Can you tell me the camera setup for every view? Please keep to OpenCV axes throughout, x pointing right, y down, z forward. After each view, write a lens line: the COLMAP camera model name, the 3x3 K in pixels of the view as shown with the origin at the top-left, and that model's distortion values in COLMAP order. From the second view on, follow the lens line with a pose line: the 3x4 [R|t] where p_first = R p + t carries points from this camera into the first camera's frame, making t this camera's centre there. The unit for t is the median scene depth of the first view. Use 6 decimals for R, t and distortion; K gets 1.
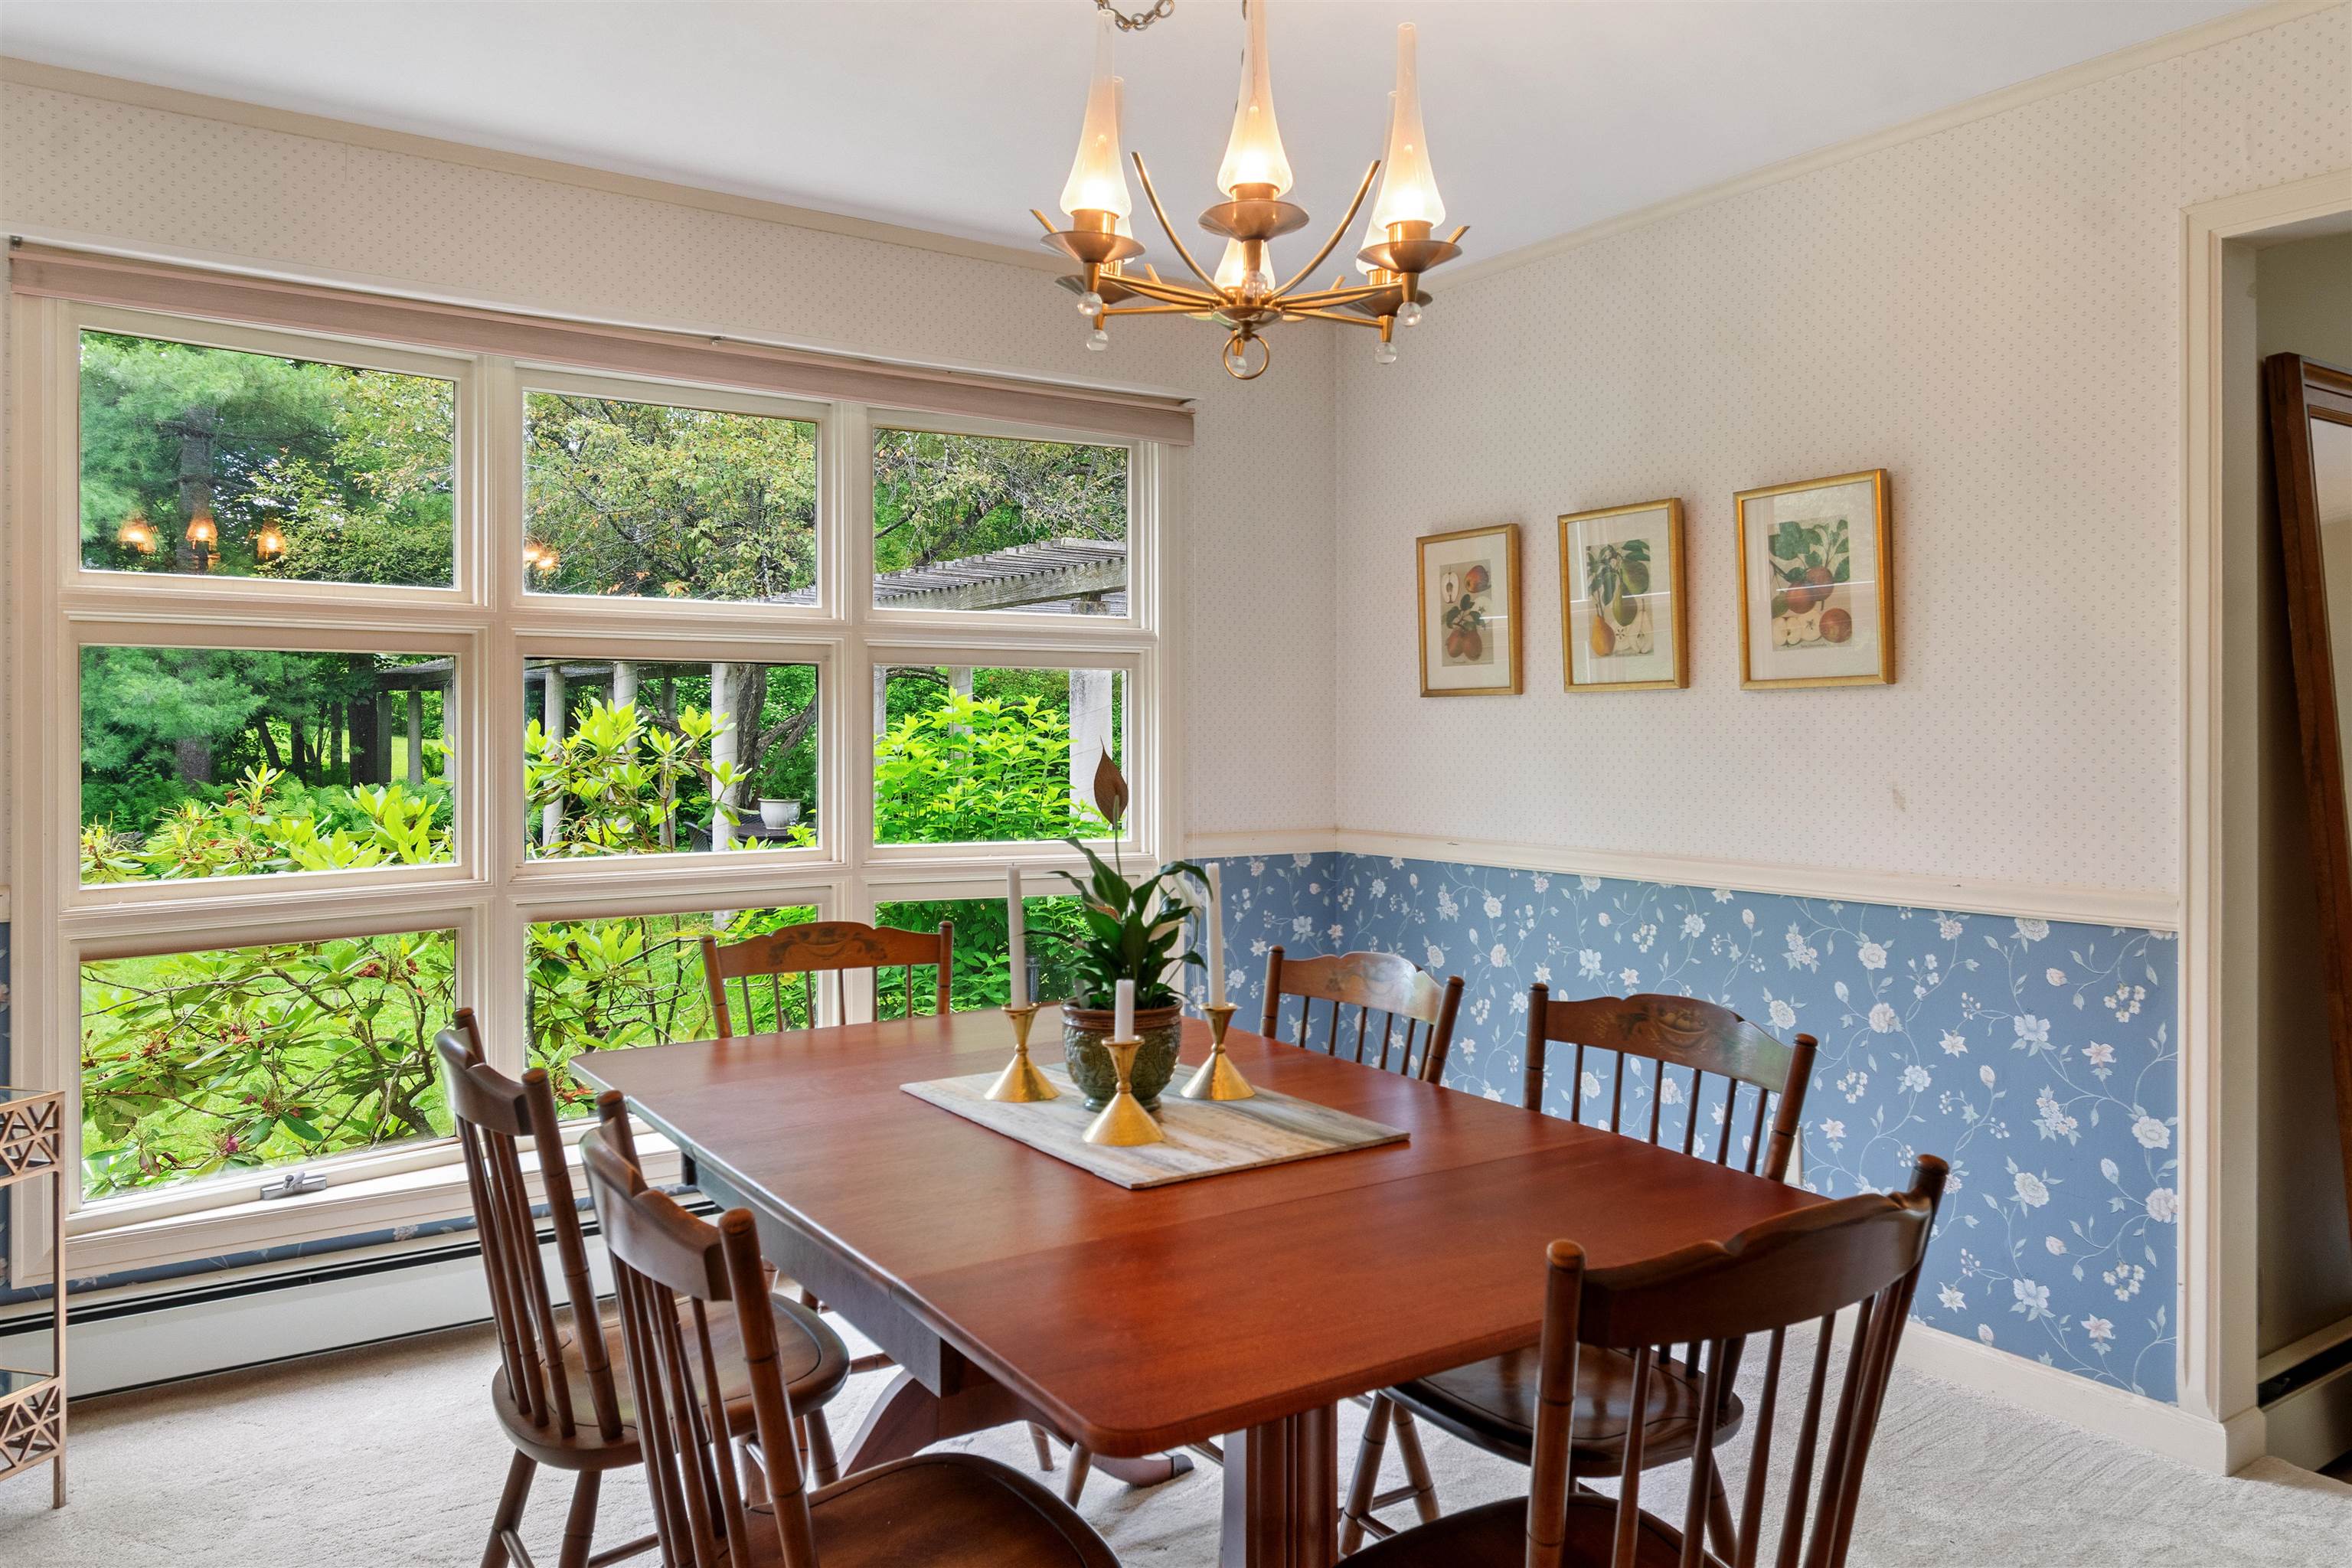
lens RADIAL K [[1626.4, 0, 1176.3], [0, 1626.4, 739.4], [0, 0, 1]] dist [0.003414, 0.000785]
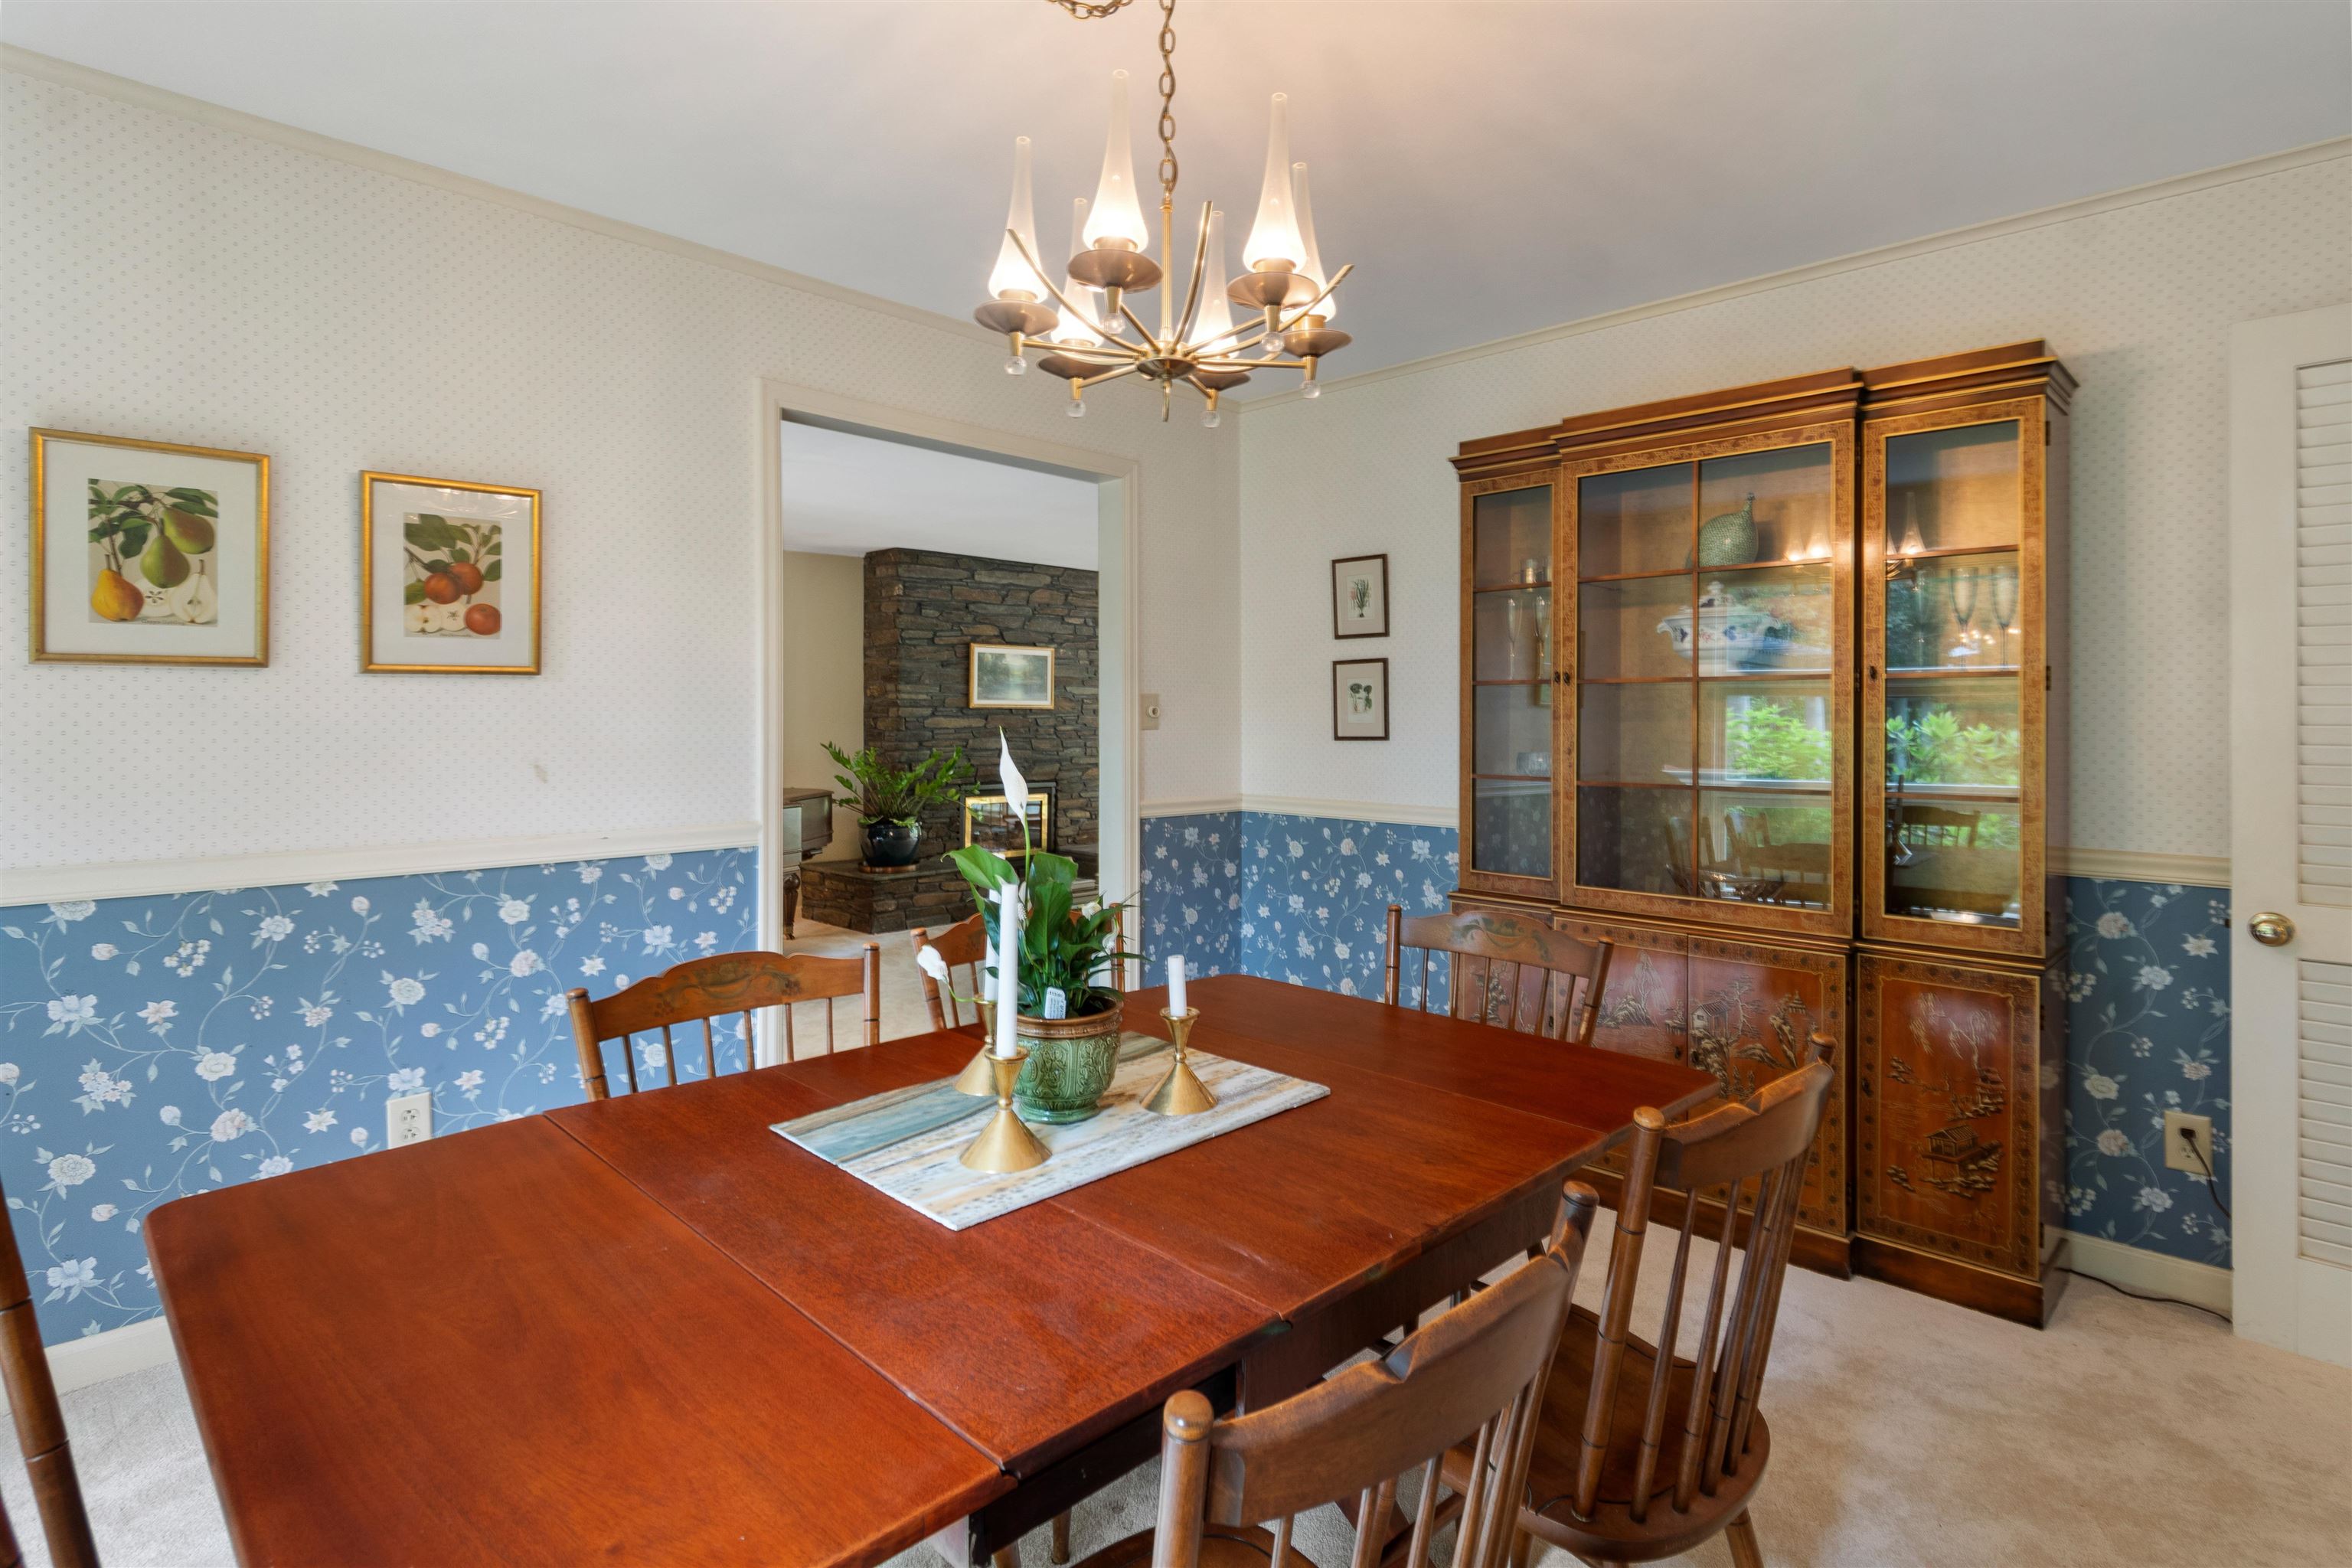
lens RADIAL K [[1193.3, 0, 1176.4], [0, 1193.3, 711.5], [0, 0, 1]] dist [0.004693, 0.000483]
pose [[-0.186301, -0.000777, 0.982492, -0.469560], [0.000354, 1.000000, 0.000858, -0.008080], [-0.982493, 0.000508, -0.186301, 0.679154]]
